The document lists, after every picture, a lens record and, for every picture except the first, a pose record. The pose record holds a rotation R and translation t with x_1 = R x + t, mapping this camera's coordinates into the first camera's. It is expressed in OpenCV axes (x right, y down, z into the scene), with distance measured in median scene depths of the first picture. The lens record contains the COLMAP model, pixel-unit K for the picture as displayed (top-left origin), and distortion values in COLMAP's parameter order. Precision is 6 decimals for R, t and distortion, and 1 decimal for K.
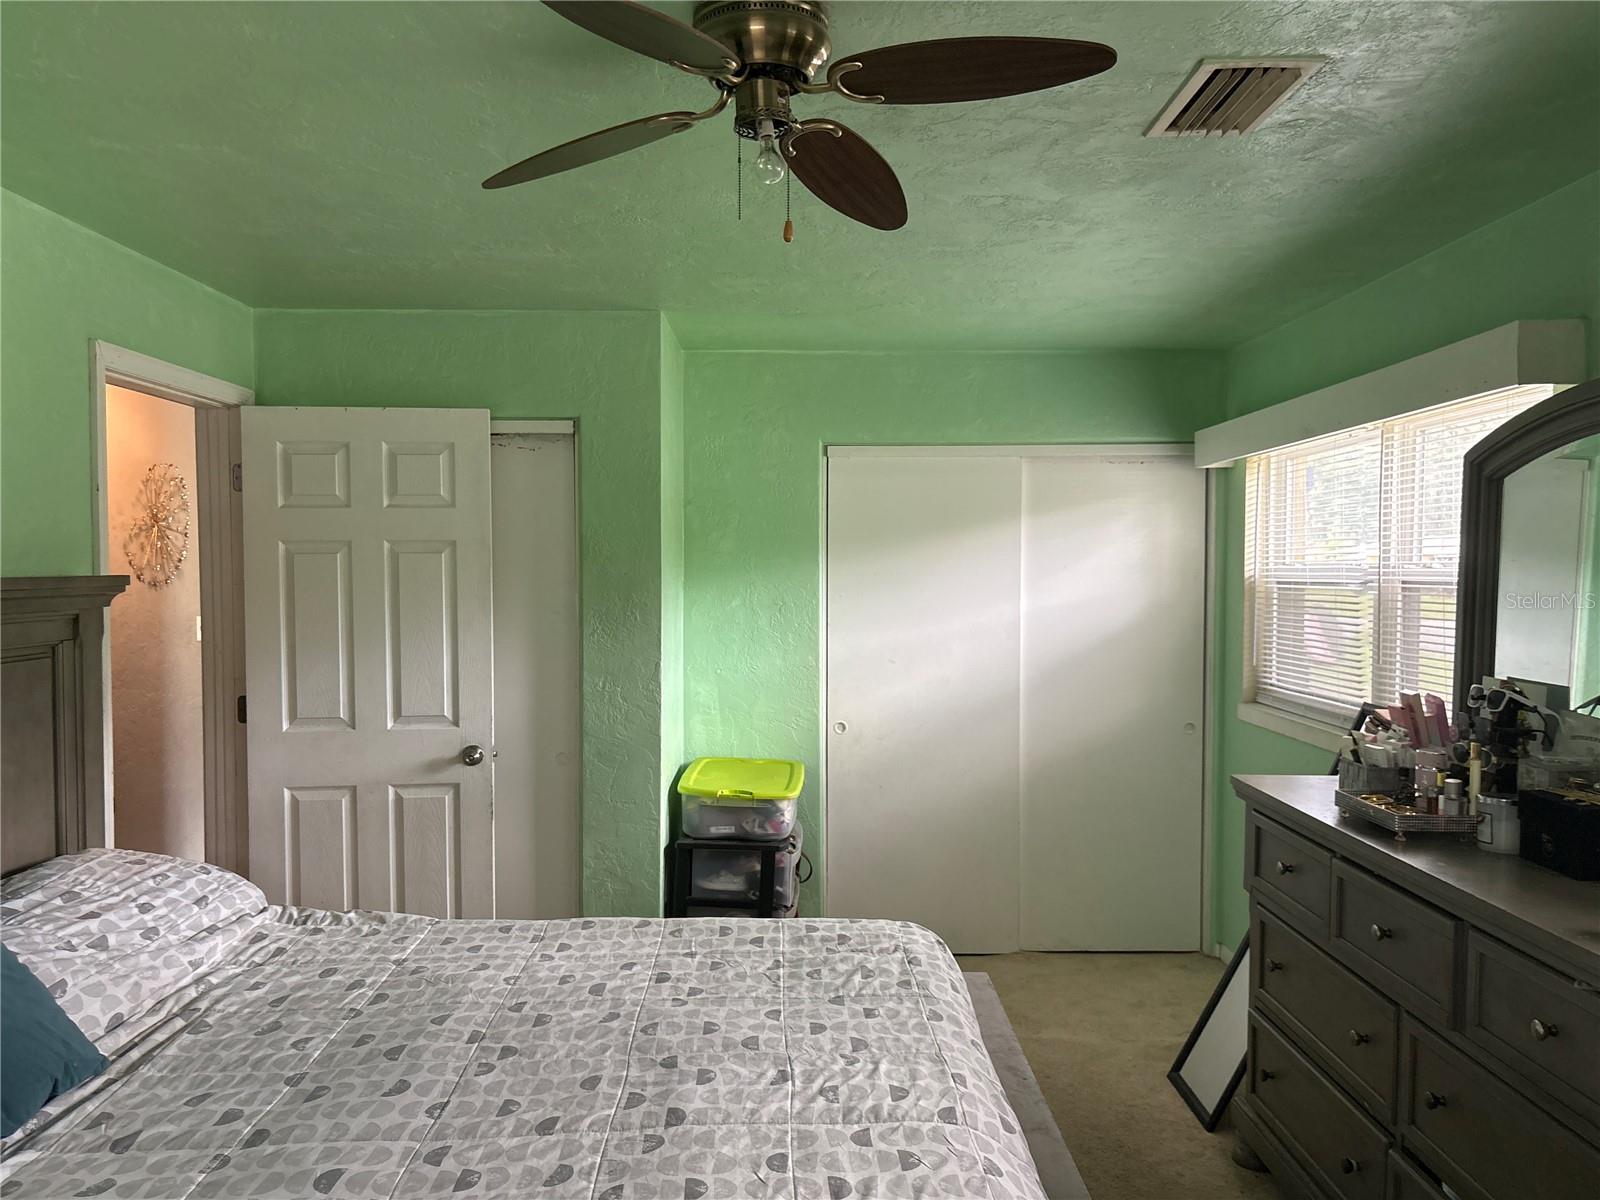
lens RADIAL K [[1231.8, 0, 805.7], [0, 1231.8, 611.8], [0, 0, 1]] dist [0.049597, -0.011288]
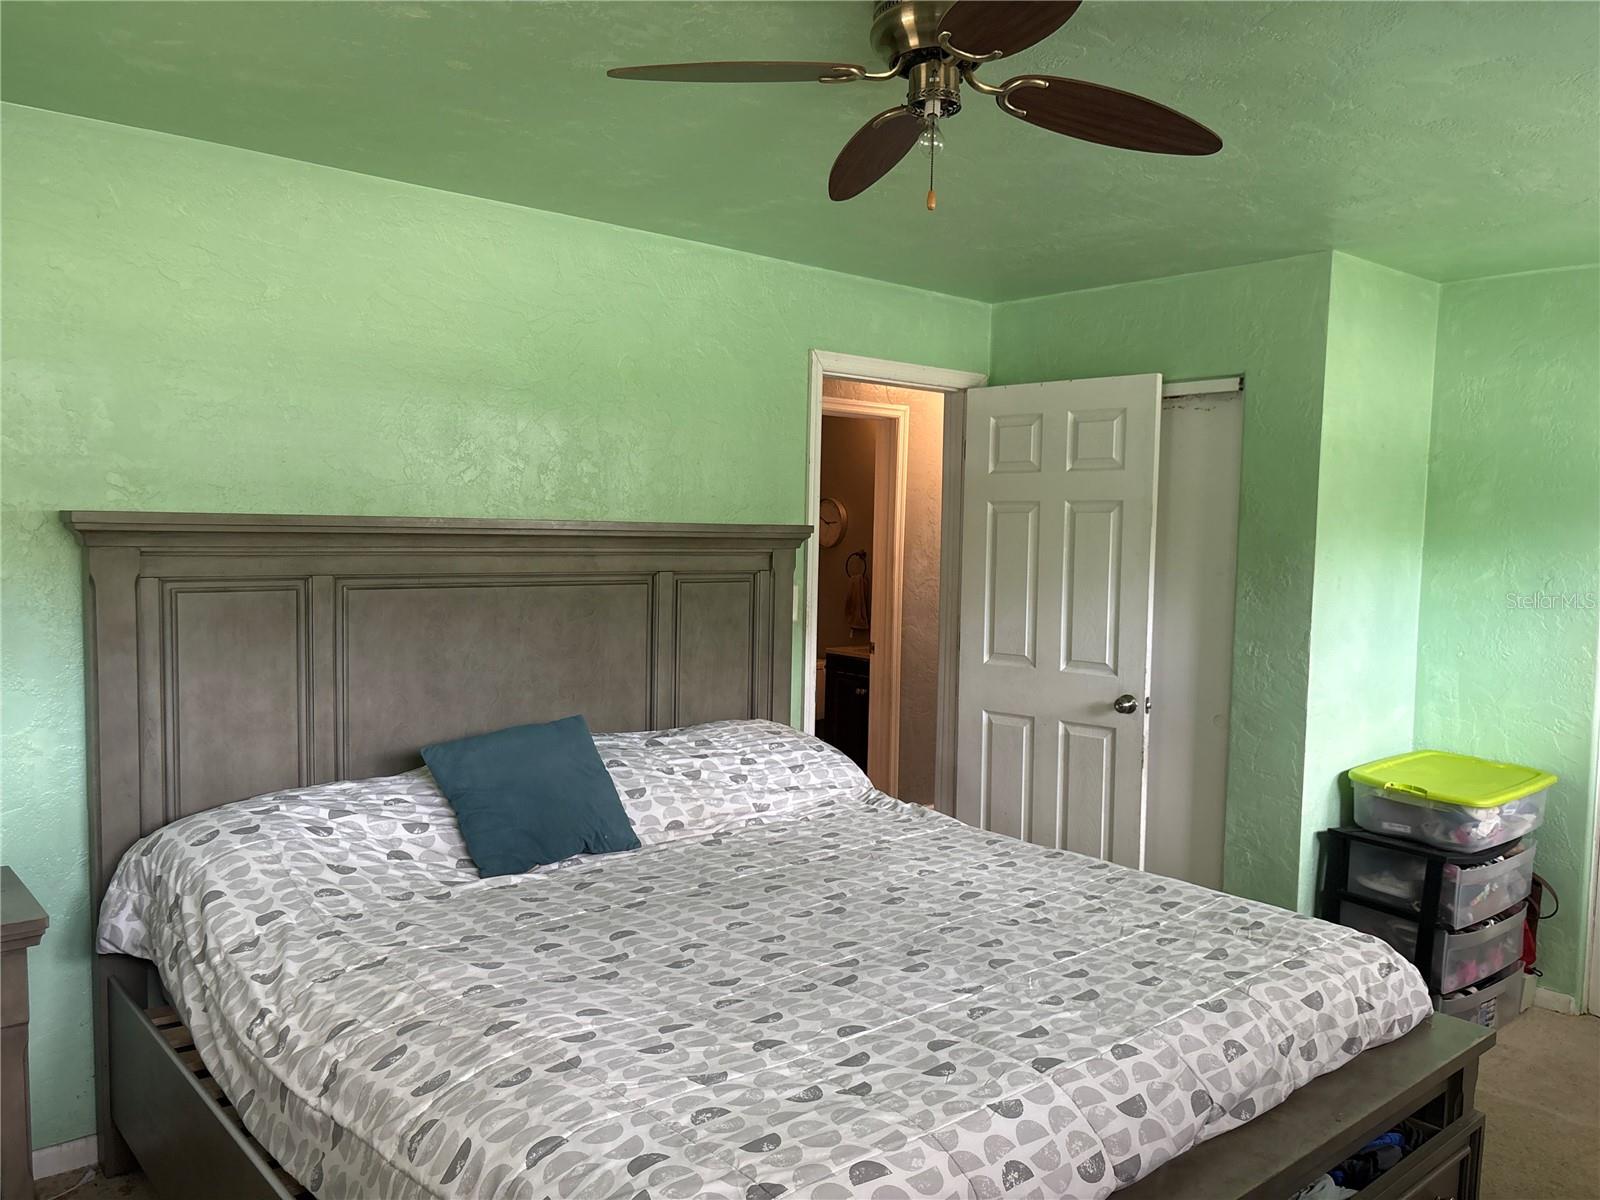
lens RADIAL K [[1231.8, 0, 805.7], [0, 1231.8, 611.8], [0, 0, 1]] dist [0.049597, -0.011288]
pose [[0.662246, 0.068024, -0.746192, 0.476337], [-0.052411, 0.997637, 0.044431, 0.006787], [0.747451, 0.009685, 0.664246, 0.128618]]
